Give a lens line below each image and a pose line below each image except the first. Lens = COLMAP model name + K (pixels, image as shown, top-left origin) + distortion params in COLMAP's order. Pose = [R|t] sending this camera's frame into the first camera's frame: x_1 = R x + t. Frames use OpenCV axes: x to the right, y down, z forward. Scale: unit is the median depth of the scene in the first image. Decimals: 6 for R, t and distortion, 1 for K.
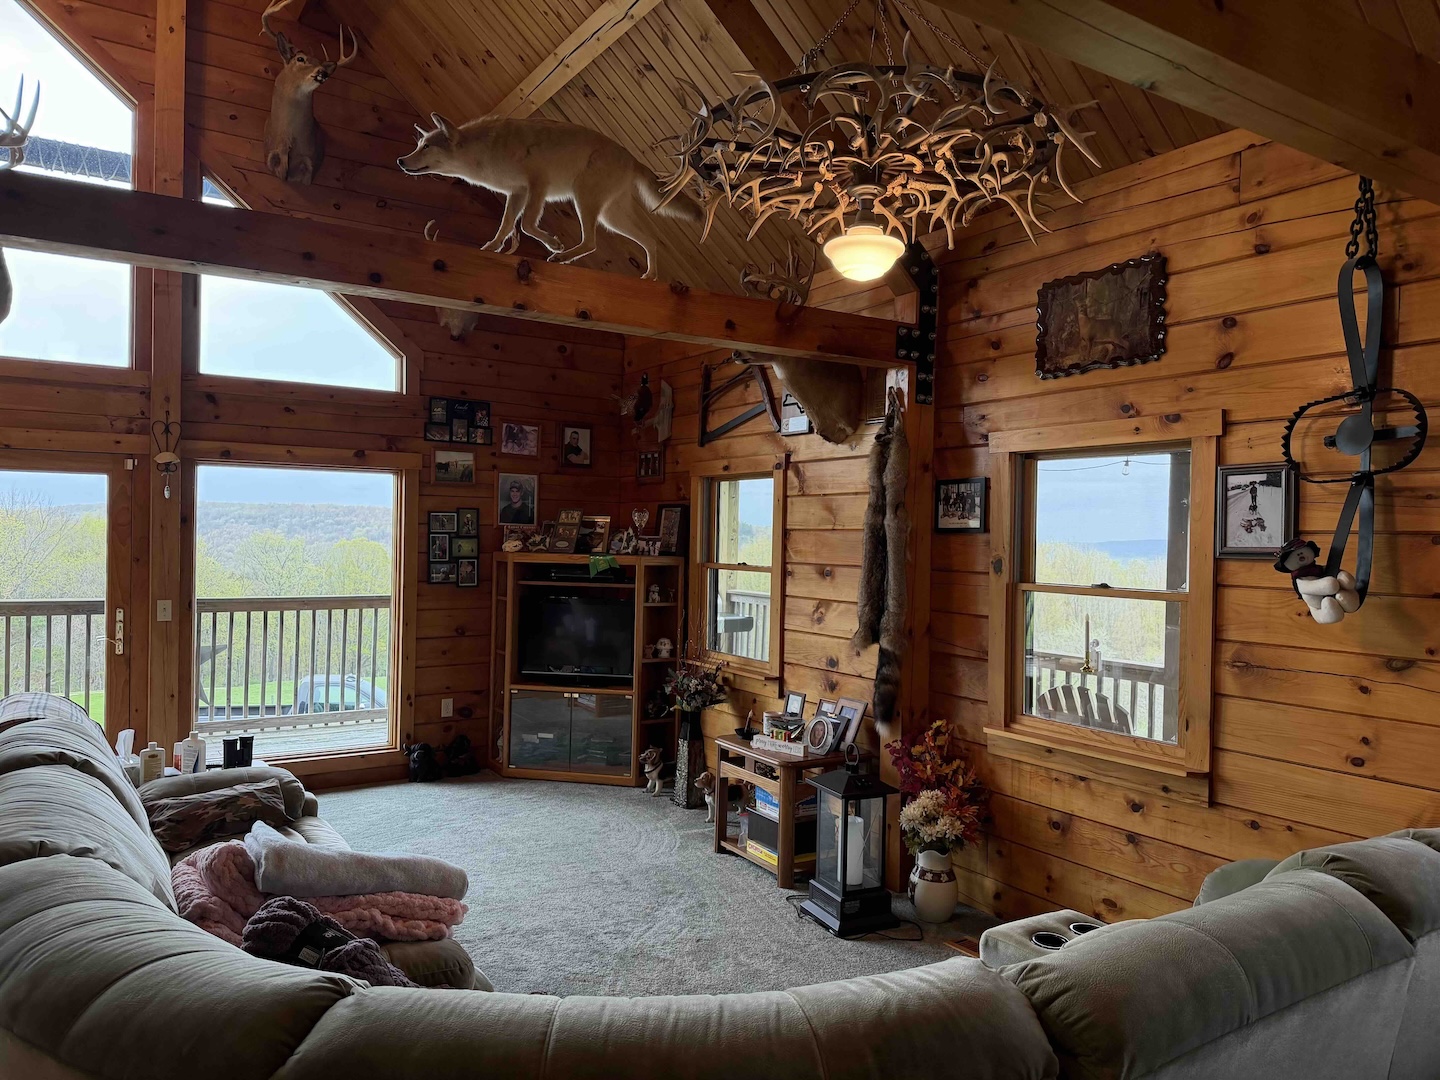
lens RADIAL K [[1011.8, 0, 716.0], [0, 1011.8, 531.3], [0, 0, 1]] dist [0.065606, -0.081850]
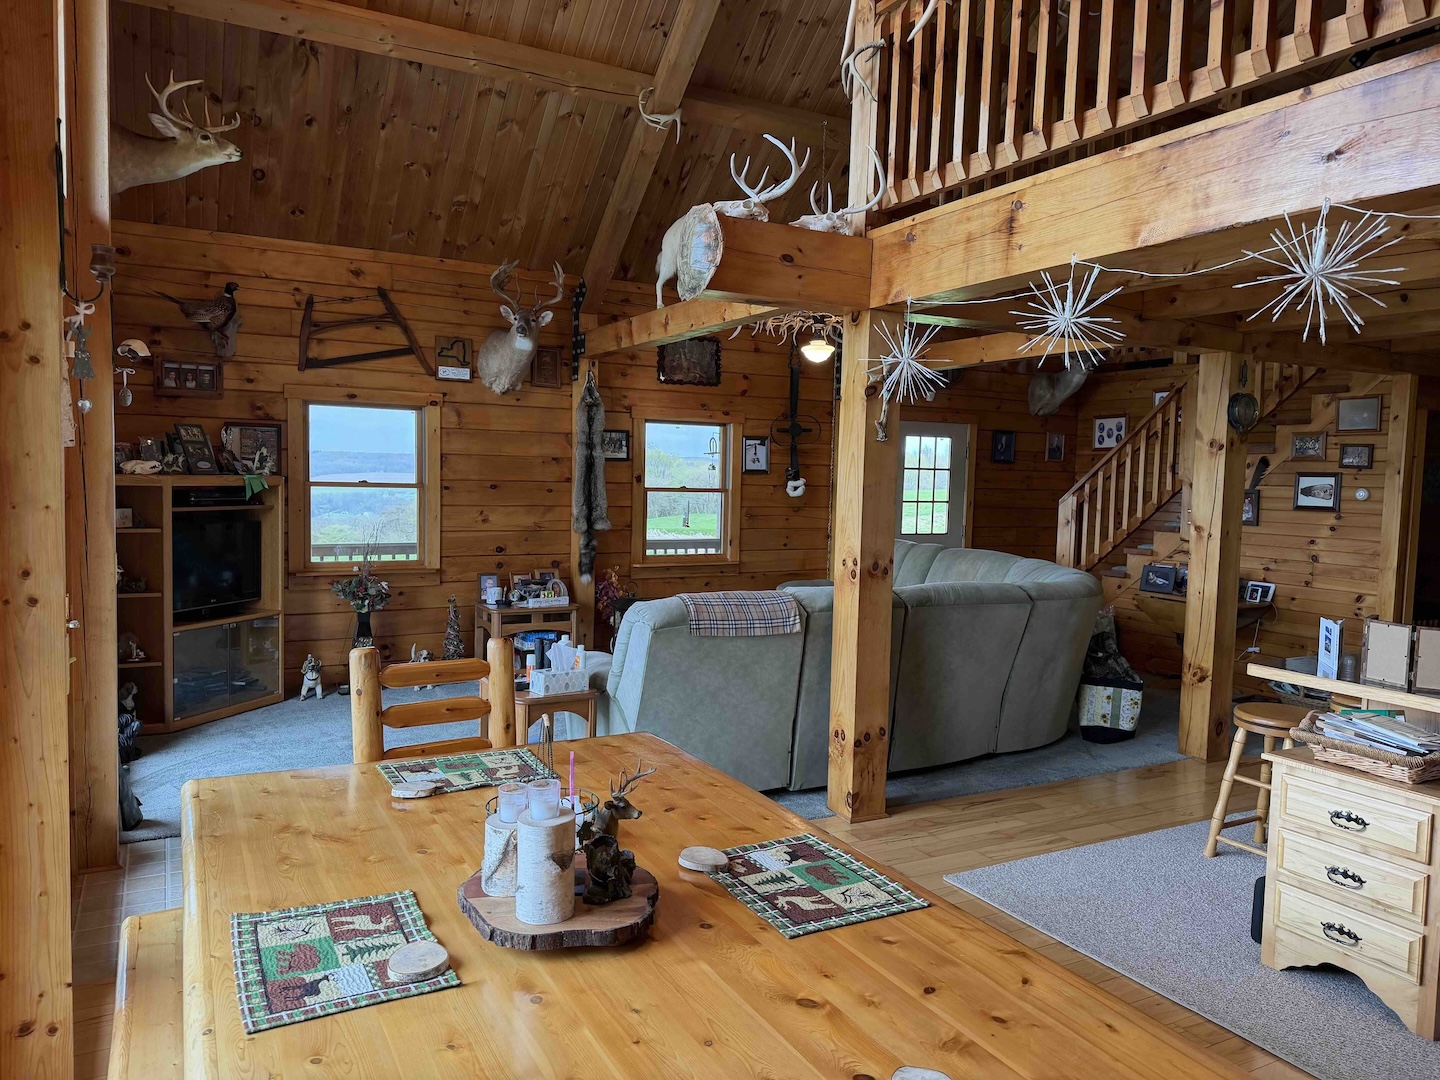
lens RADIAL K [[1011.8, 0, 701.7], [0, 1011.8, 538.0], [0, 0, 1]] dist [0.065606, -0.081850]
pose [[0.082712, -0.083183, 0.993096, -1.494340], [-0.028649, 0.995900, 0.085804, -0.019551], [-0.996162, -0.035548, 0.079990, 0.690756]]
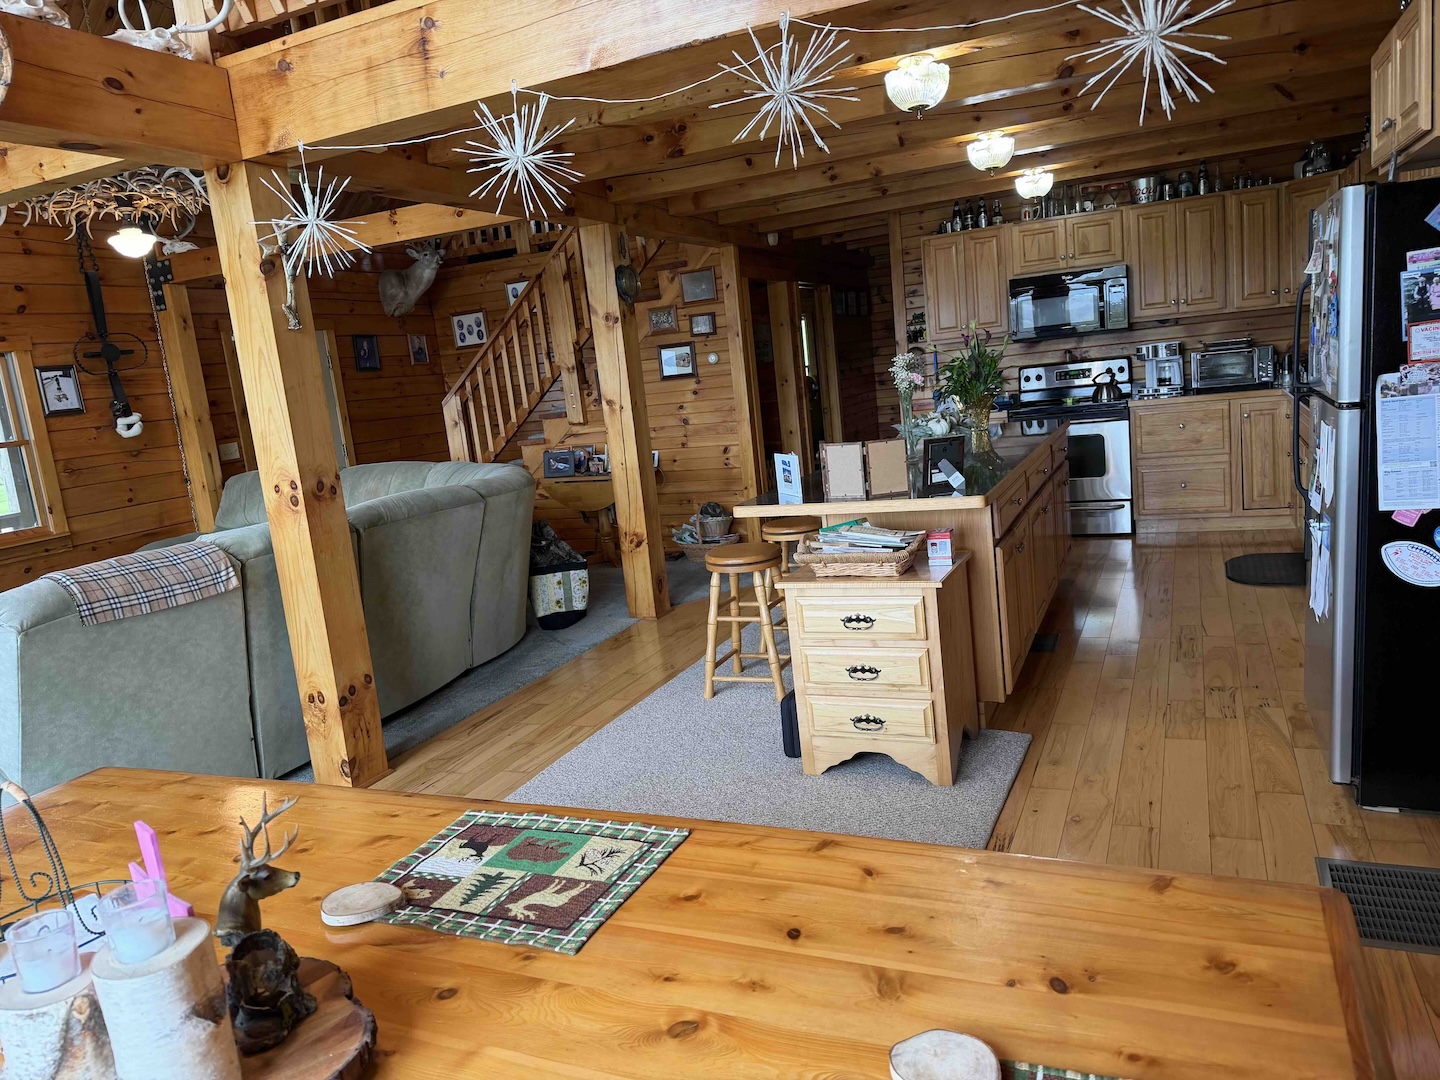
lens RADIAL K [[1011.8, 0, 731.7], [0, 1011.8, 543.4], [0, 0, 1]] dist [0.065606, -0.081850]
pose [[-0.556286, -0.106604, 0.824125, -1.356078], [0.086292, 0.978965, 0.184880, 0.010666], [-0.826499, 0.173962, -0.535385, 0.774057]]
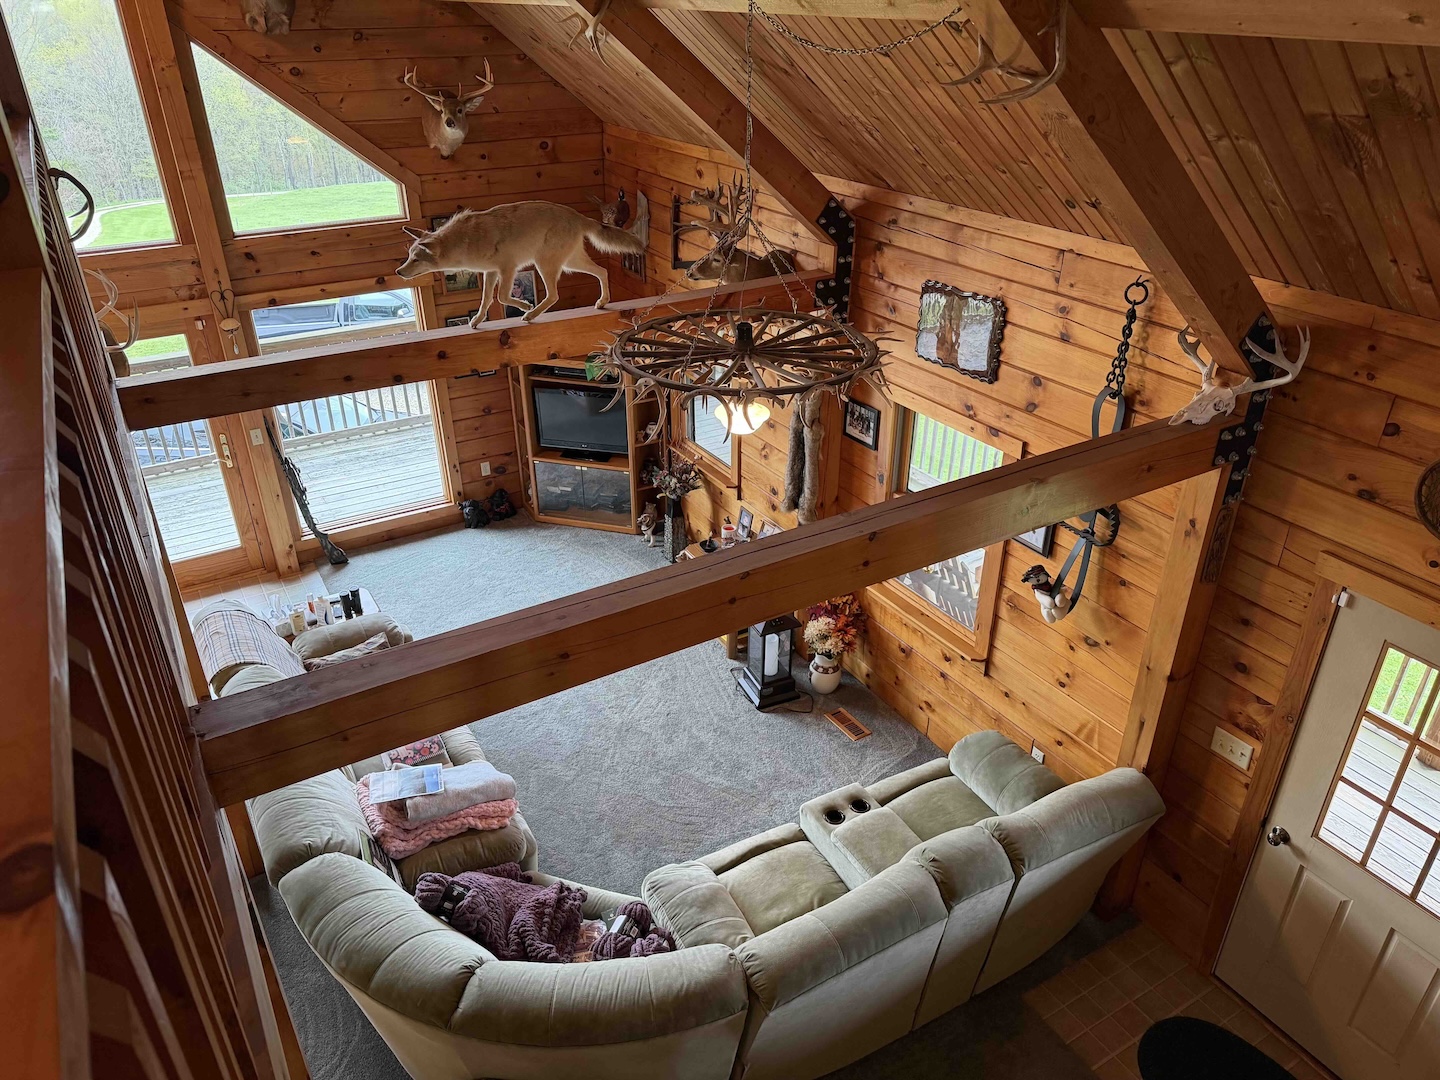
lens RADIAL K [[1011.8, 0, 716.6], [0, 1011.8, 547.2], [0, 0, 1]] dist [0.065606, -0.081850]
pose [[0.999256, -0.003937, -0.038371, 0.104879], [0.022143, 0.873089, 0.487057, -0.514161], [0.031584, -0.487544, 0.872527, -0.207012]]
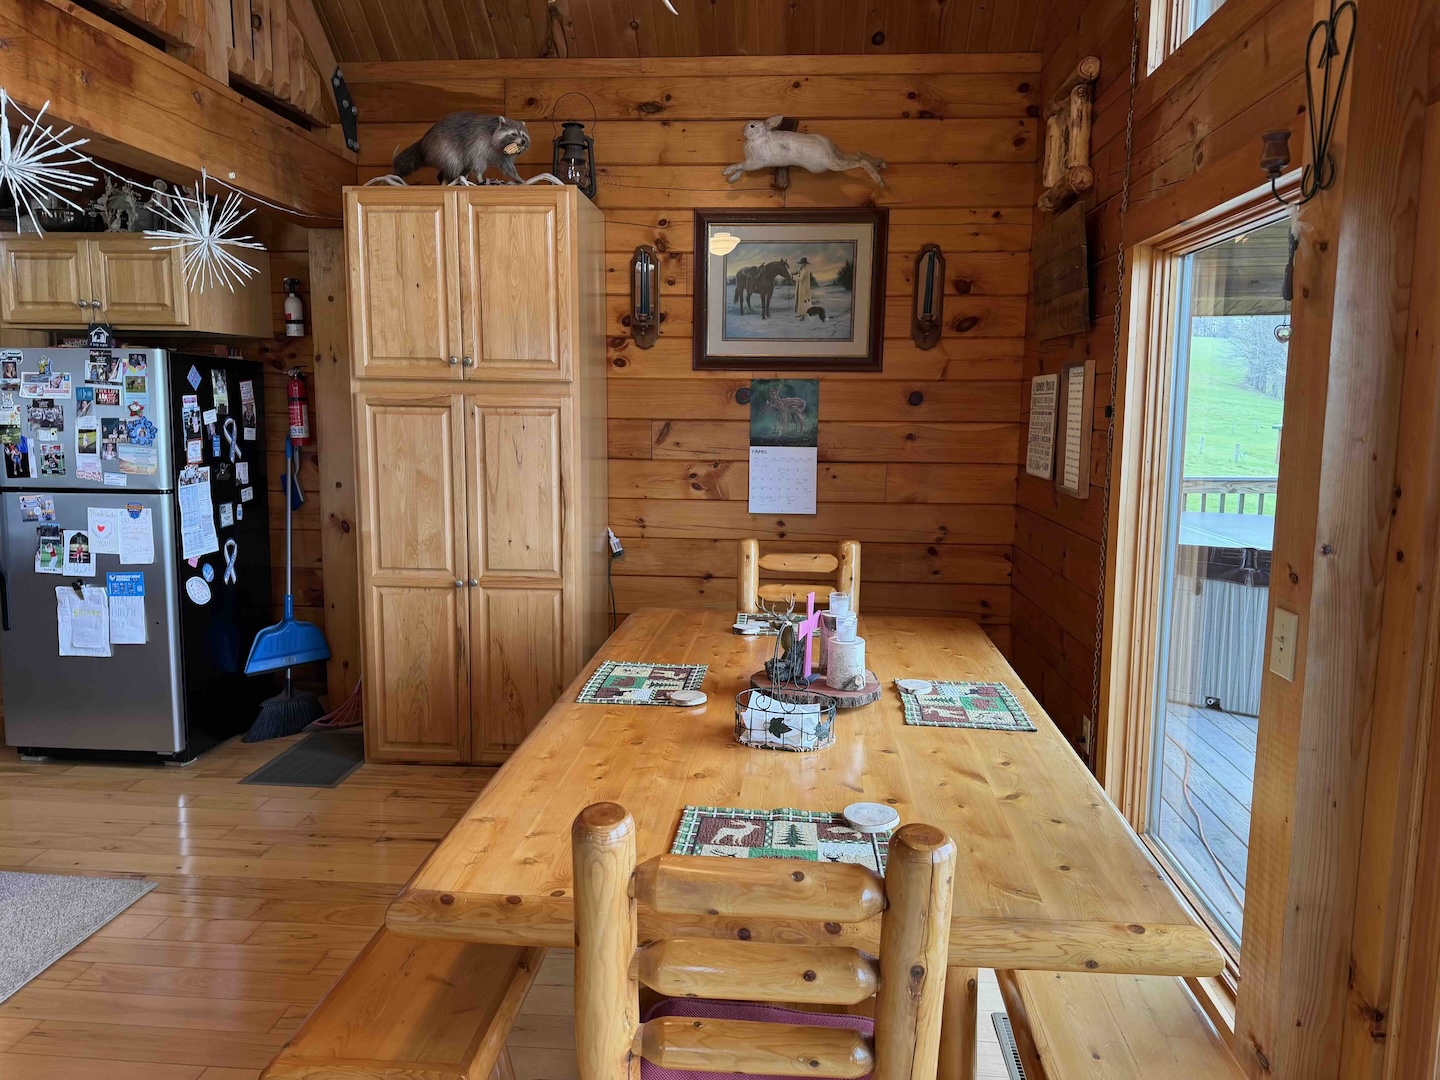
lens RADIAL K [[1011.8, 0, 727.3], [0, 1011.8, 536.0], [0, 0, 1]] dist [0.065606, -0.081850]
pose [[-0.590448, 0.079365, -0.803164, -0.619599], [-0.015228, 0.993881, 0.109405, 0.006624], [0.806932, 0.076829, -0.585626, 1.068533]]
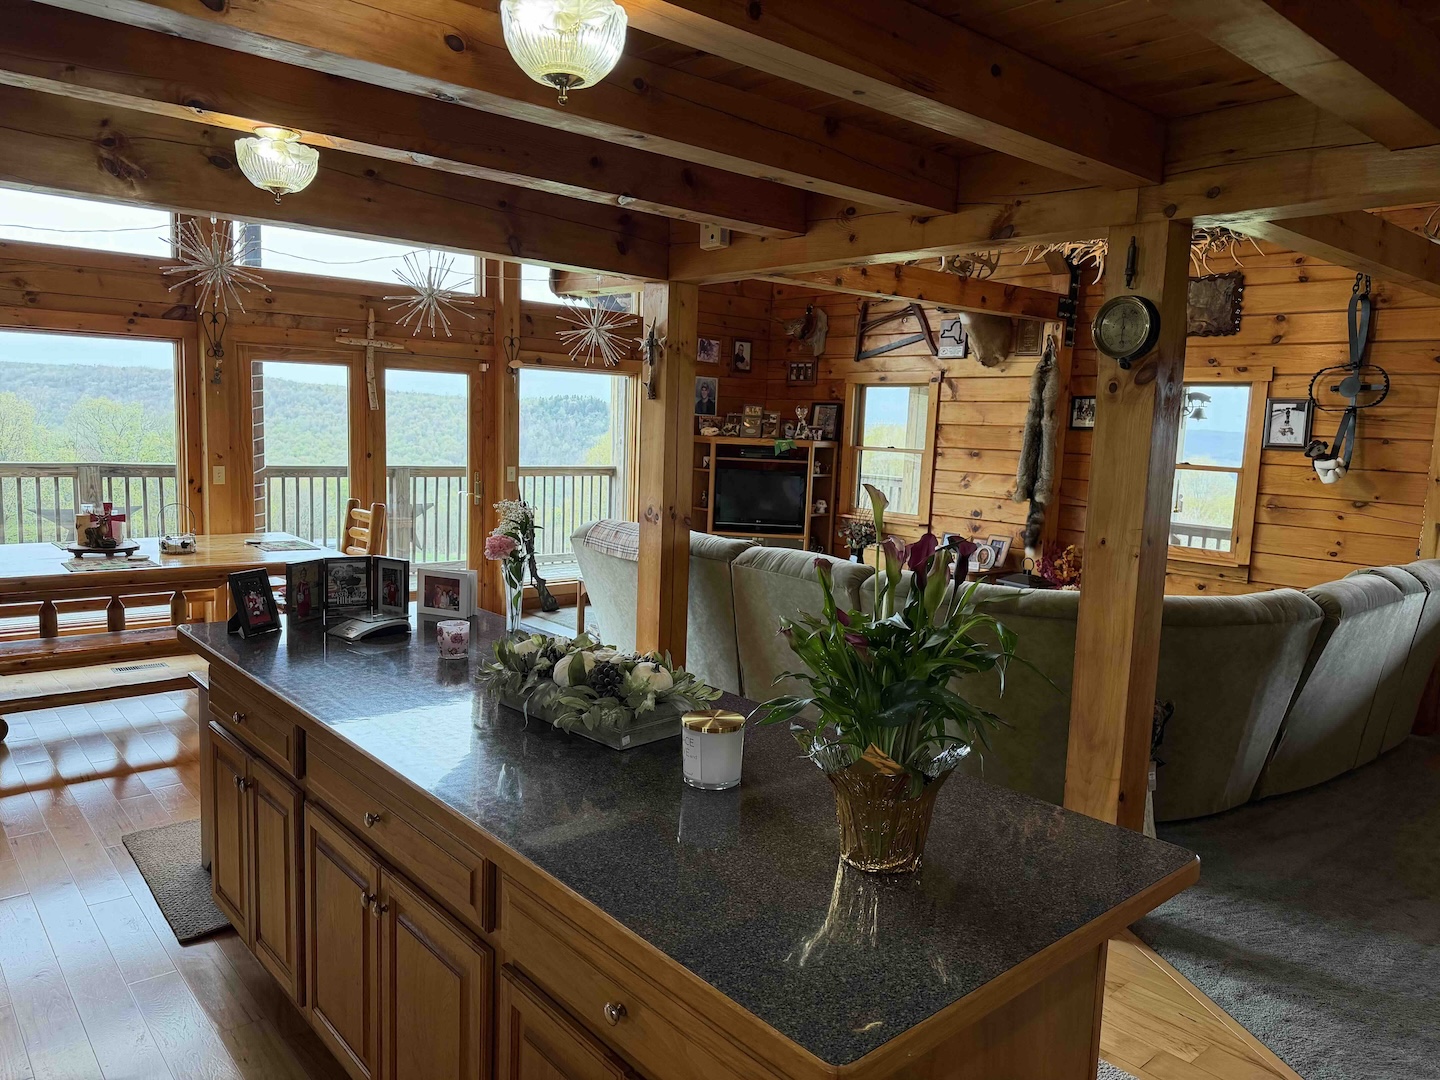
lens RADIAL K [[1011.8, 0, 719.1], [0, 1011.8, 534.0], [0, 0, 1]] dist [0.065606, -0.081850]
pose [[0.989184, 0.002881, 0.146650, -0.570816], [-0.020736, 0.992513, 0.120367, -0.017794], [-0.145206, -0.122106, 0.981838, -0.520495]]
